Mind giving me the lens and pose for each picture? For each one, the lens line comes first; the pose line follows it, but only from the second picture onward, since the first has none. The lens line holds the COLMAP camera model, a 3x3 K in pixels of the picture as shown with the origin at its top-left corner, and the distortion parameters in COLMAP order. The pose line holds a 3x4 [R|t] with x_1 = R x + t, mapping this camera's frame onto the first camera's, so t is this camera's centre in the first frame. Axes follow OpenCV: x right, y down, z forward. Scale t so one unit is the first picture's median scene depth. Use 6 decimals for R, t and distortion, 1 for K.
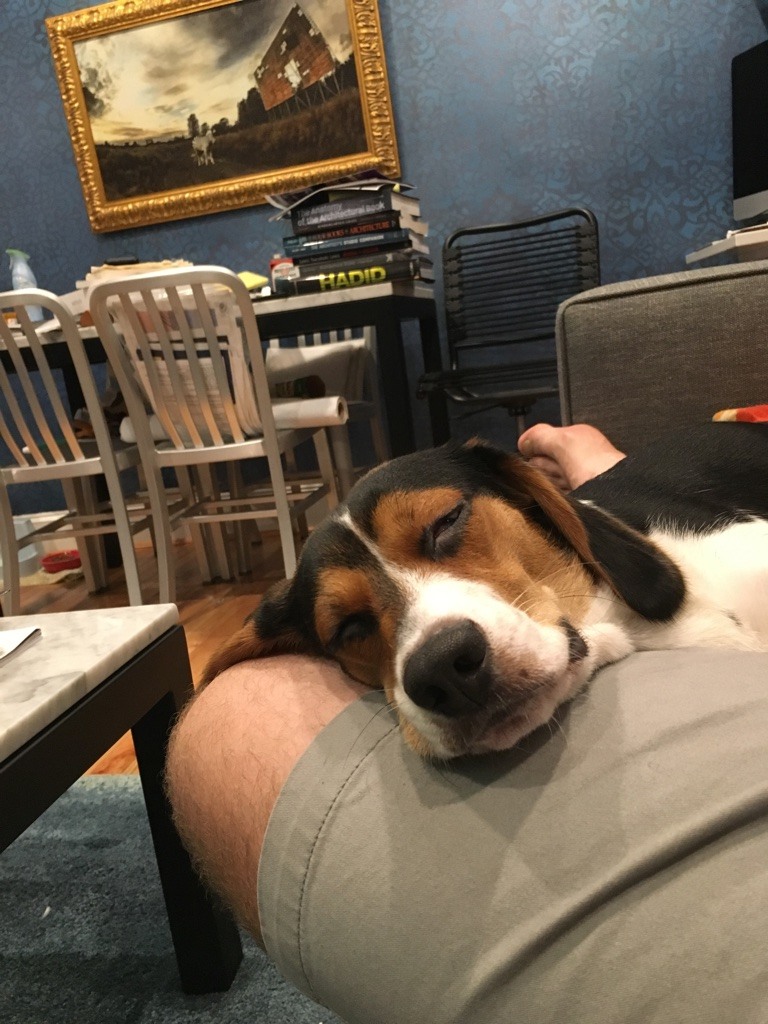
lens RADIAL K [[897.9, 0, 384.0], [0, 897.9, 512.0], [0, 0, 1]] dist [0.066655, -0.056979]
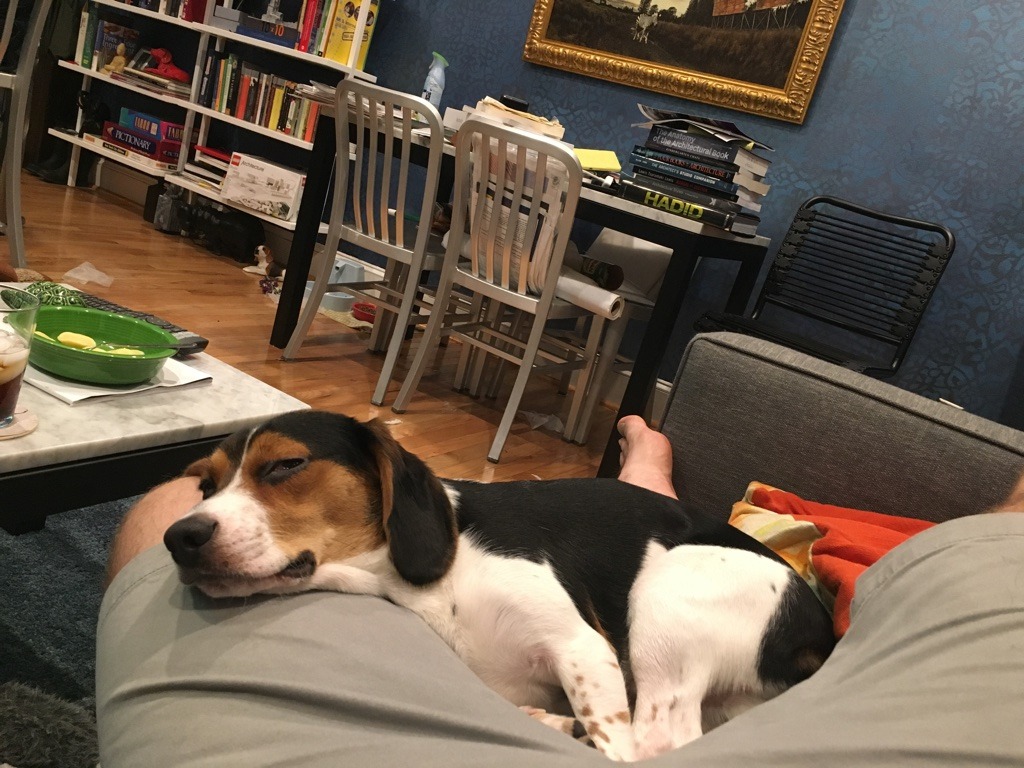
lens RADIAL K [[897.9, 0, 512.0], [0, 897.9, 384.0], [0, 0, 1]] dist [0.066655, -0.056979]
pose [[0.858671, 0.462891, -0.220038, 0.129057], [-0.452452, 0.886294, 0.098847, -0.083793], [0.240774, 0.014679, 0.970470, -0.087656]]
